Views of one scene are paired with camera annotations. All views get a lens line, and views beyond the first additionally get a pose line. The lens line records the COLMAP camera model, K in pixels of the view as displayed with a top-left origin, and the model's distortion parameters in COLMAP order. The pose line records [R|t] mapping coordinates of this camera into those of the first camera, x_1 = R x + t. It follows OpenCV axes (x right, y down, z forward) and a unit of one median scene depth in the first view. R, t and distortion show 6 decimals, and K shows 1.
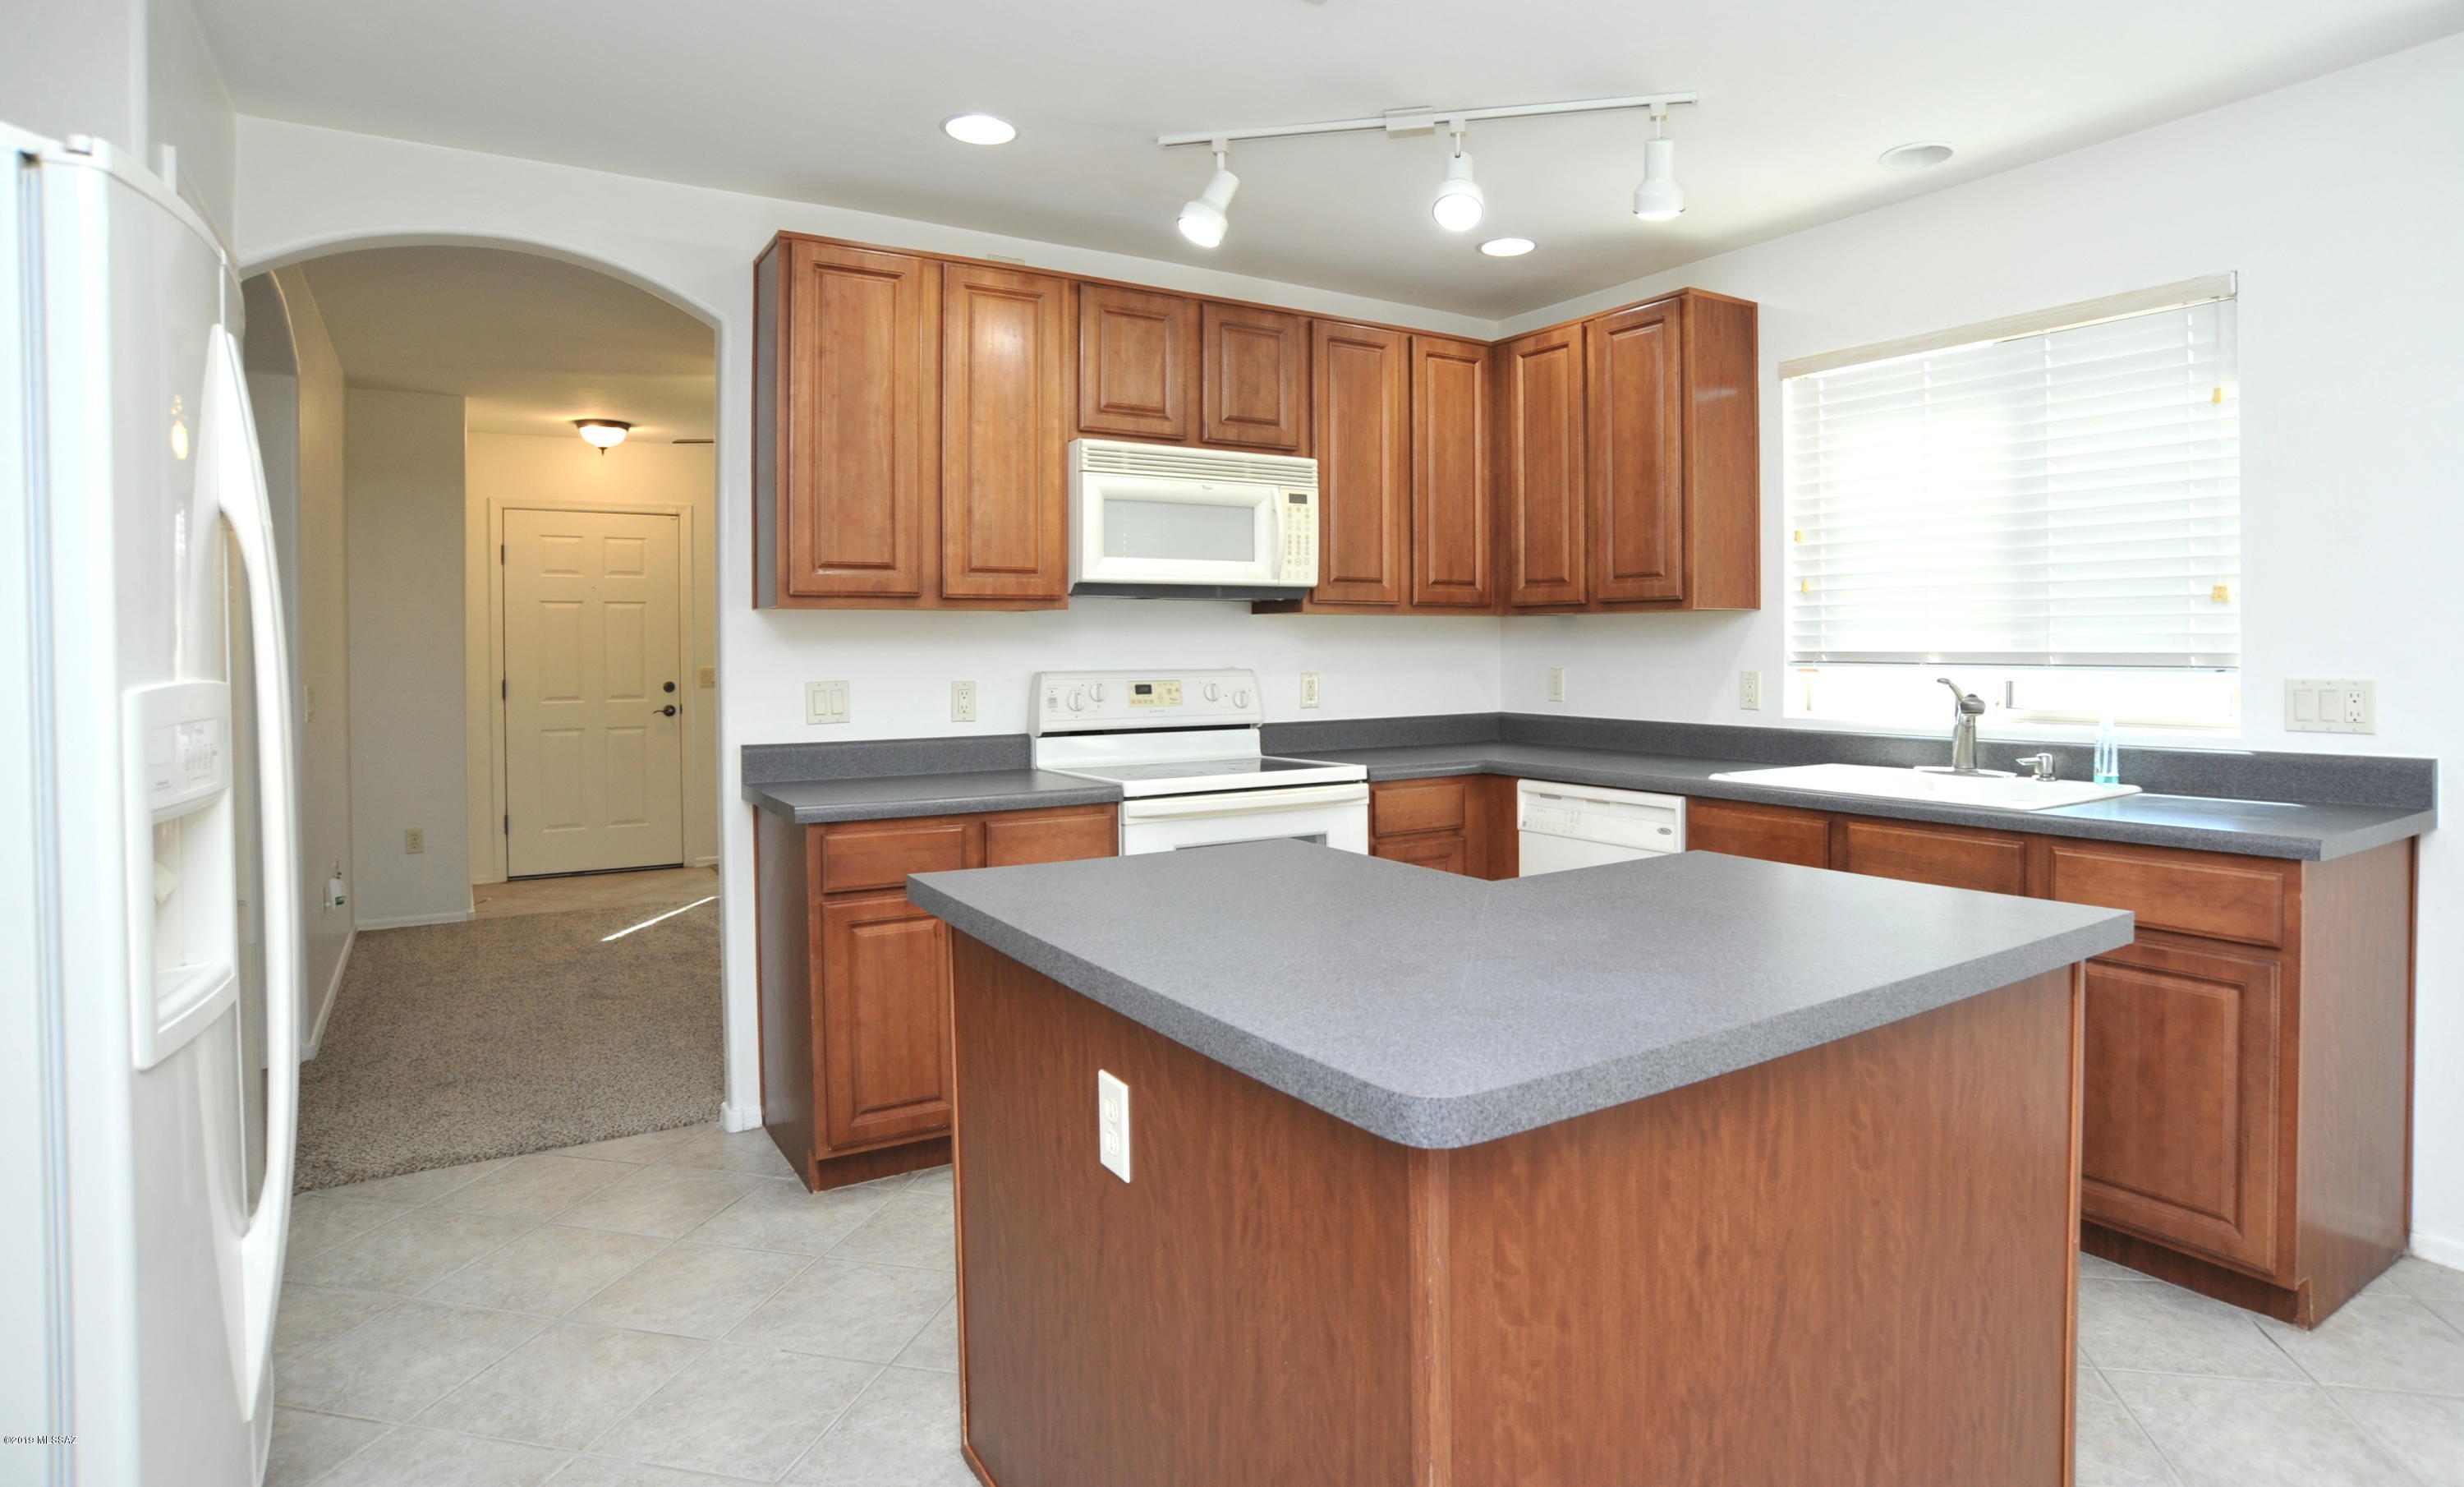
lens RADIAL K [[1320.1, 0, 1291.5], [0, 1320.1, 661.4], [0, 0, 1]] dist [-0.109665, 0.059043]
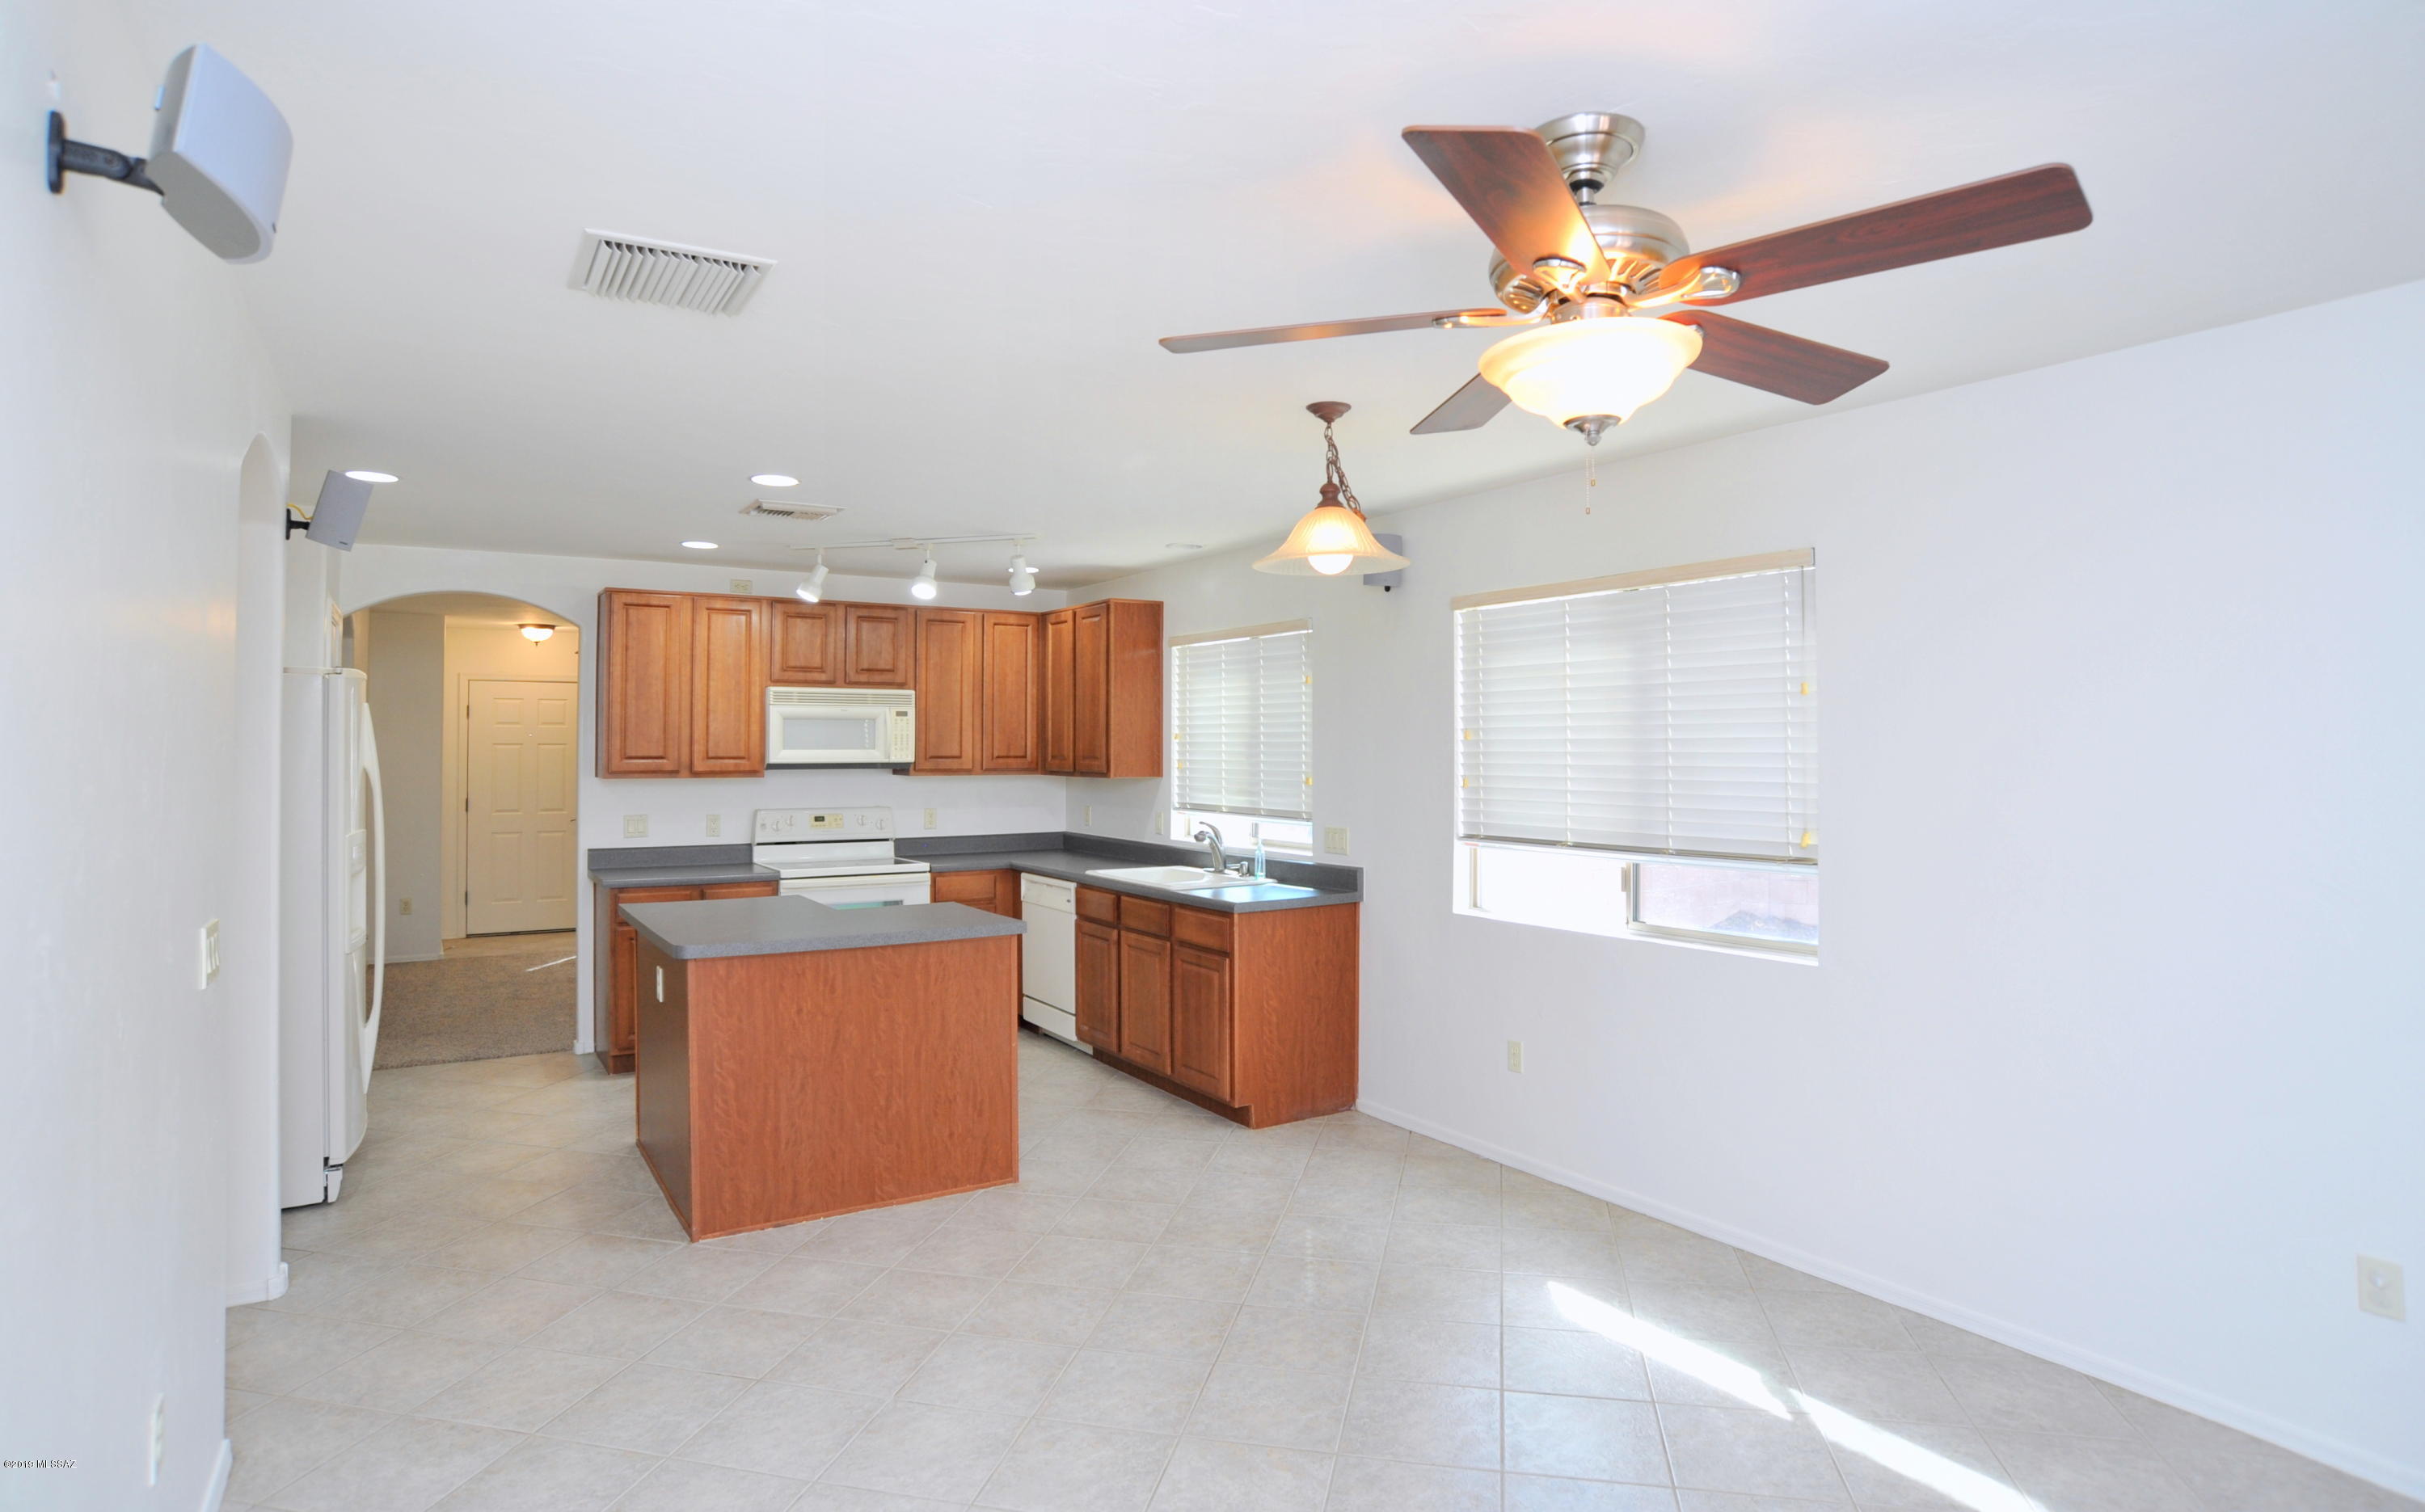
lens RADIAL K [[1288.1, 0, 1203.1], [0, 1288.1, 707.4], [0, 0, 1]] dist [-0.074255, 0.000440]
pose [[0.999662, 0.005143, -0.025494, 0.486909], [-0.006165, 0.999174, -0.040163, -0.068088], [0.025266, 0.040306, 0.998868, -0.778590]]
